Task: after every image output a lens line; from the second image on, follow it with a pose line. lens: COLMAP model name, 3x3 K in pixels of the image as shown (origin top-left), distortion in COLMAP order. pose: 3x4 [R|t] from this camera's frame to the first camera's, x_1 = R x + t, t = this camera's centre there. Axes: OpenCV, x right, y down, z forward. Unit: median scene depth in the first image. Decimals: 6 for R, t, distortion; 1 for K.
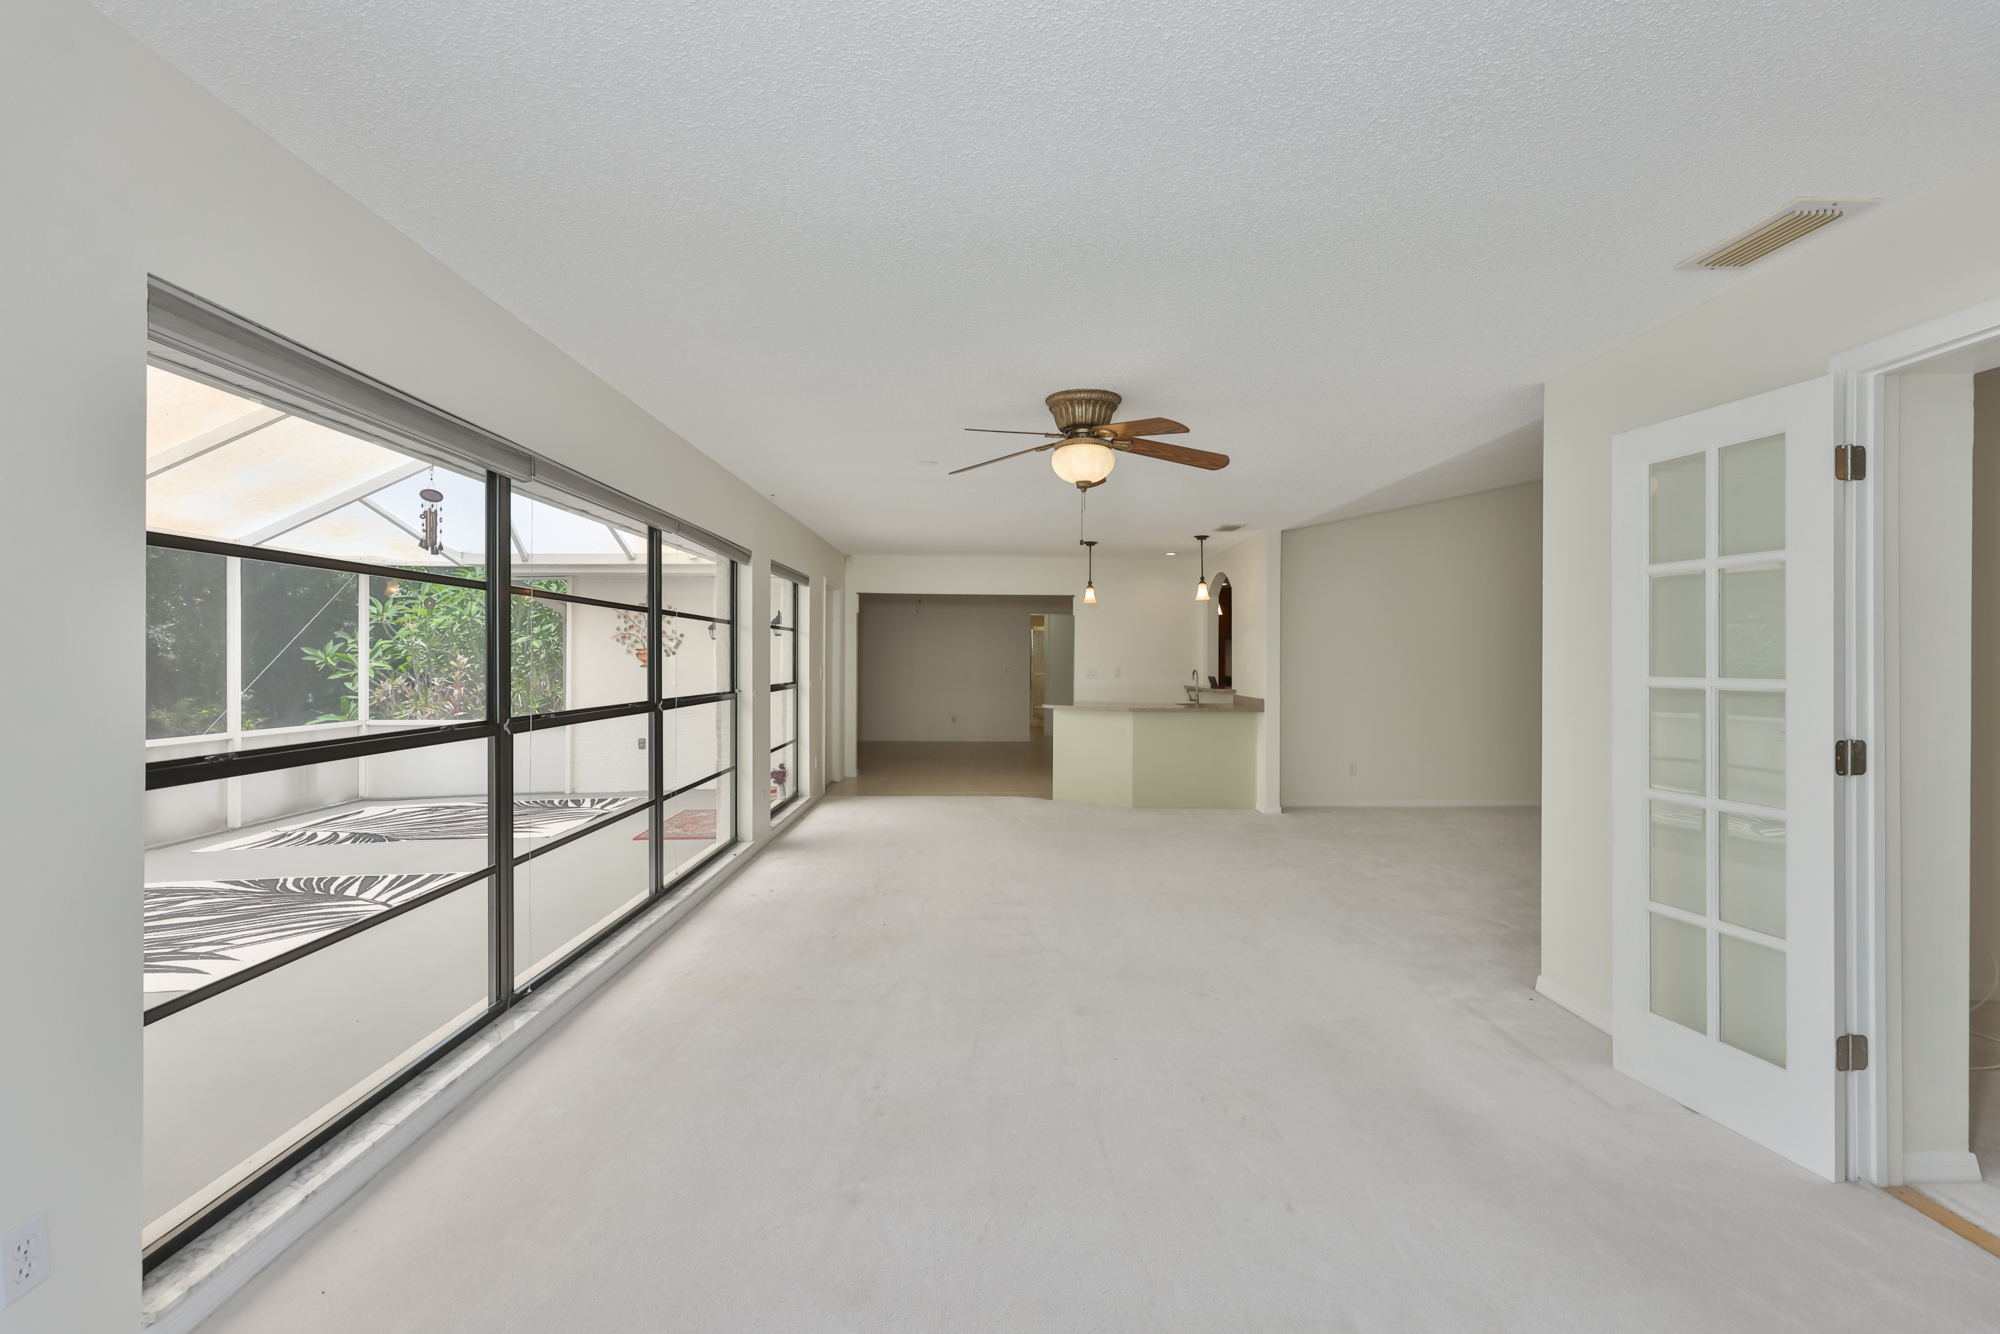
lens RADIAL K [[849.2, 0, 1011.0], [0, 849.2, 661.7], [0, 0, 1]] dist [-0.001843, 0.000341]
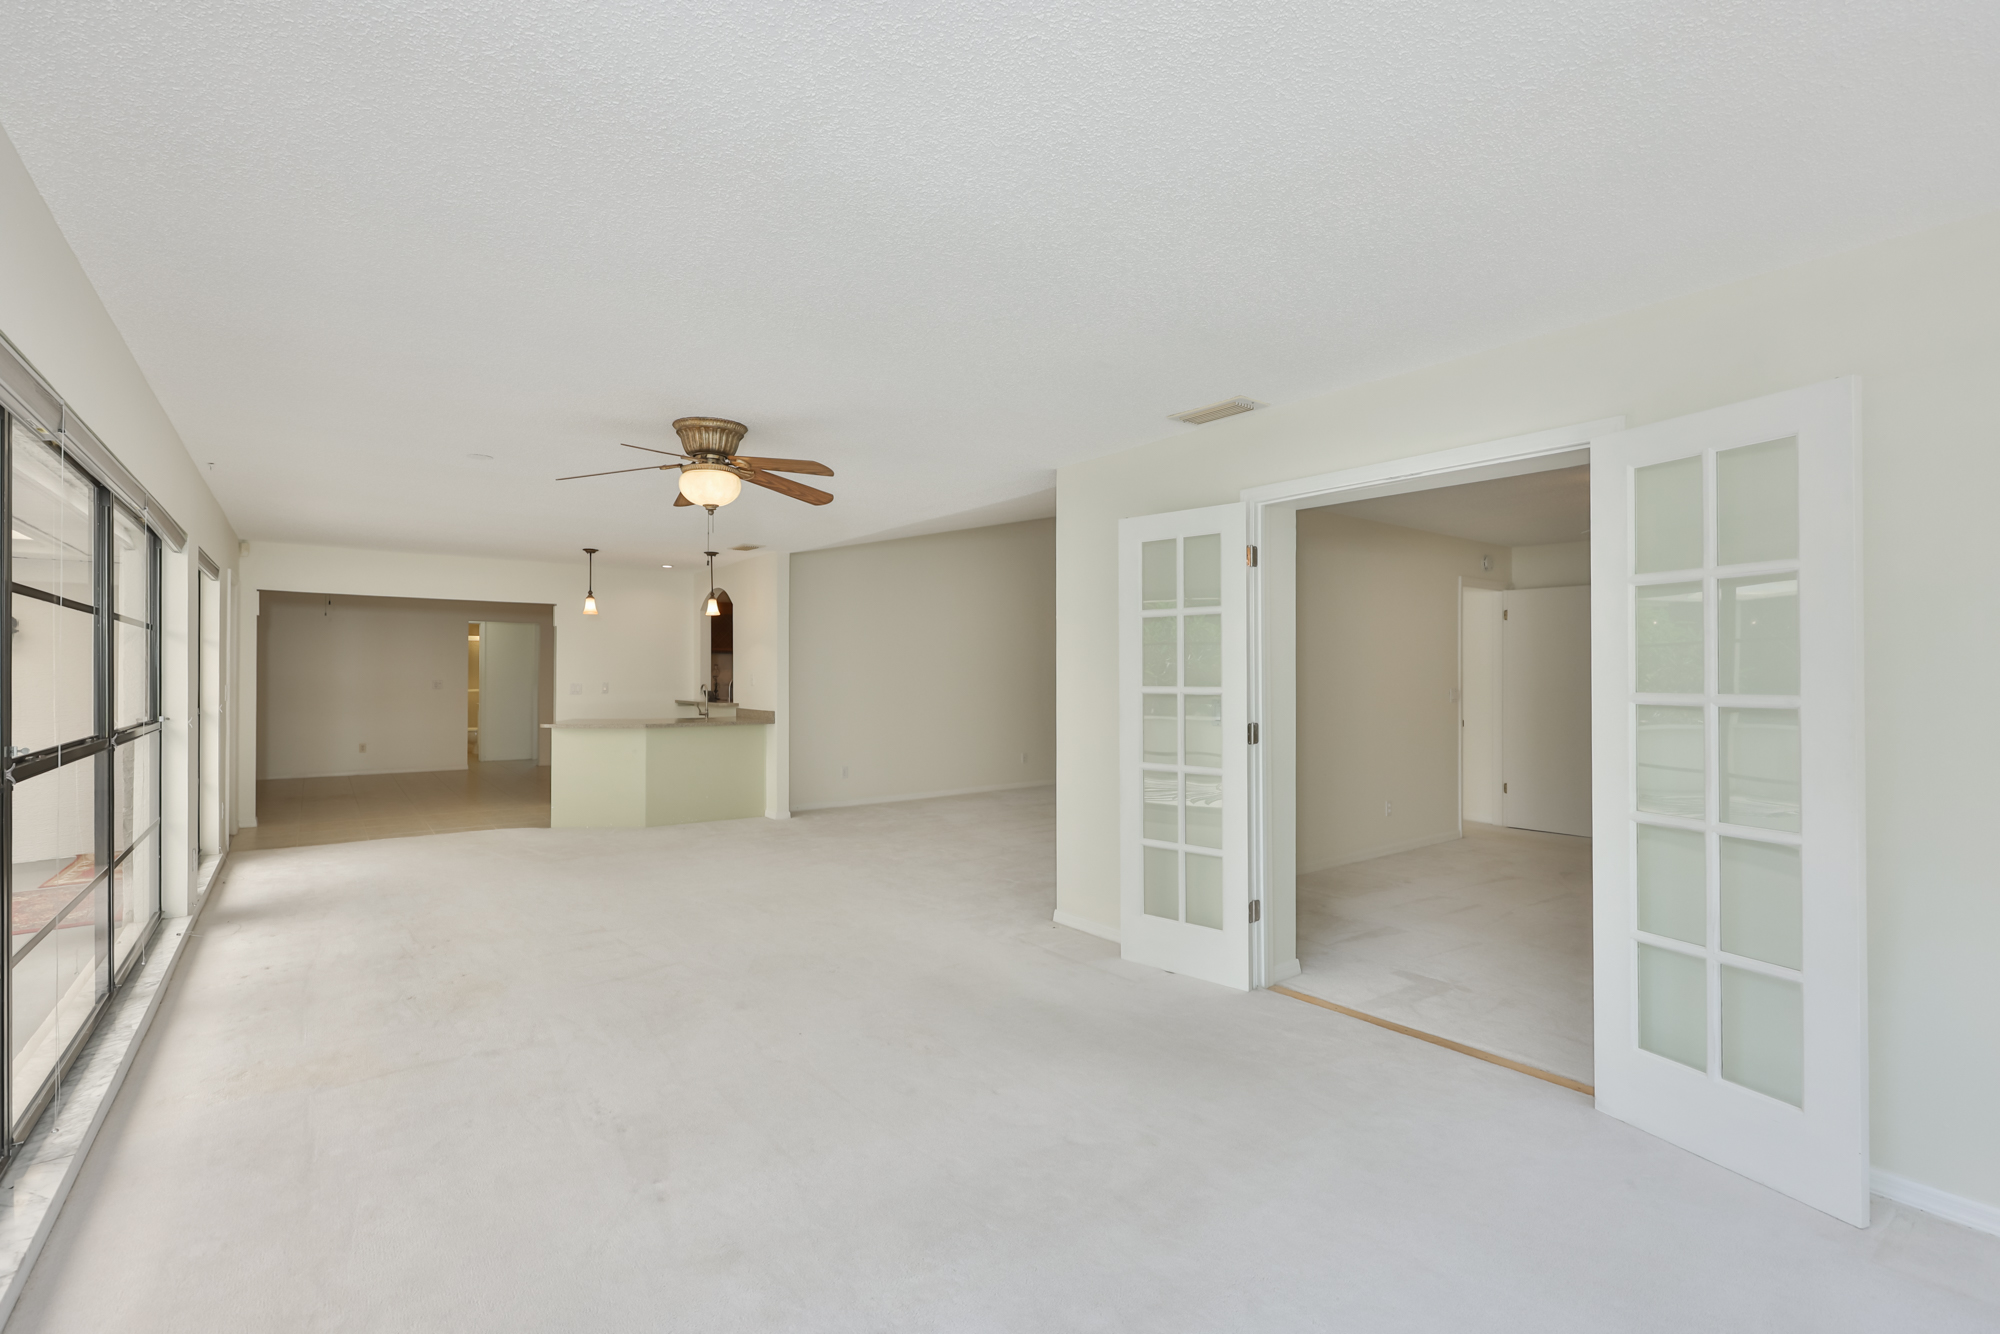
lens RADIAL K [[875.3, 0, 949.0], [0, 875.3, 670.7], [0, 0, 1]] dist [-0.001286, 0.000122]
pose [[0.827940, -0.002448, 0.560811, -0.231796], [0.004976, 0.999983, -0.002980, -0.003784], [-0.560794, 0.005258, 0.827939, -0.043146]]
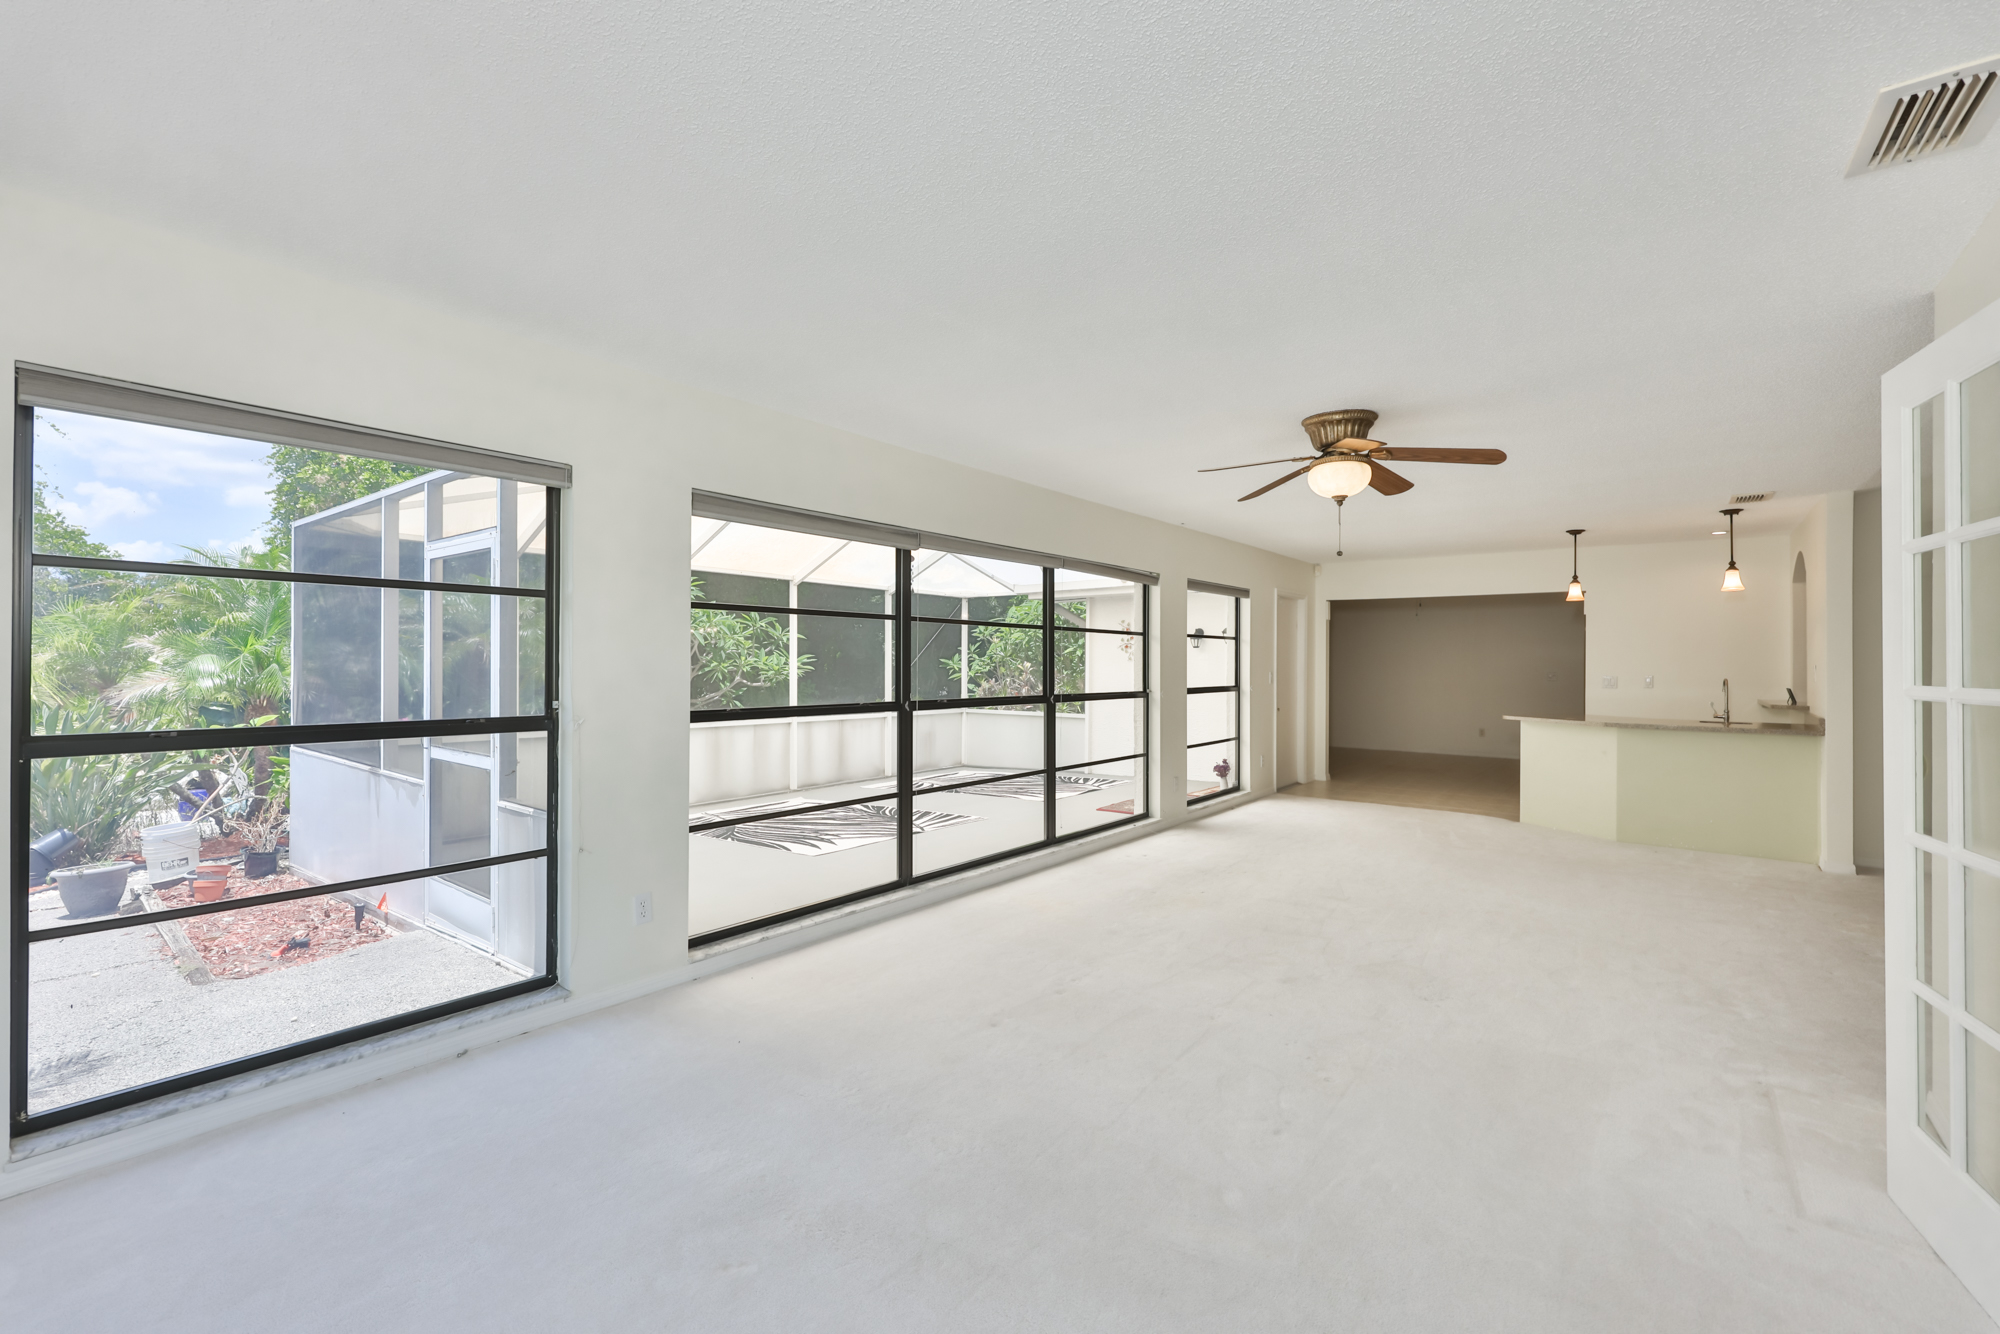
lens RADIAL K [[849.2, 0, 1011.0], [0, 849.2, 661.7], [0, 0, 1]] dist [-0.001843, 0.000341]
pose [[0.772801, -0.001836, -0.634645, 0.378594], [-0.003926, 0.999963, -0.007673, 0.003565], [0.634636, 0.008421, 0.772766, -0.066168]]
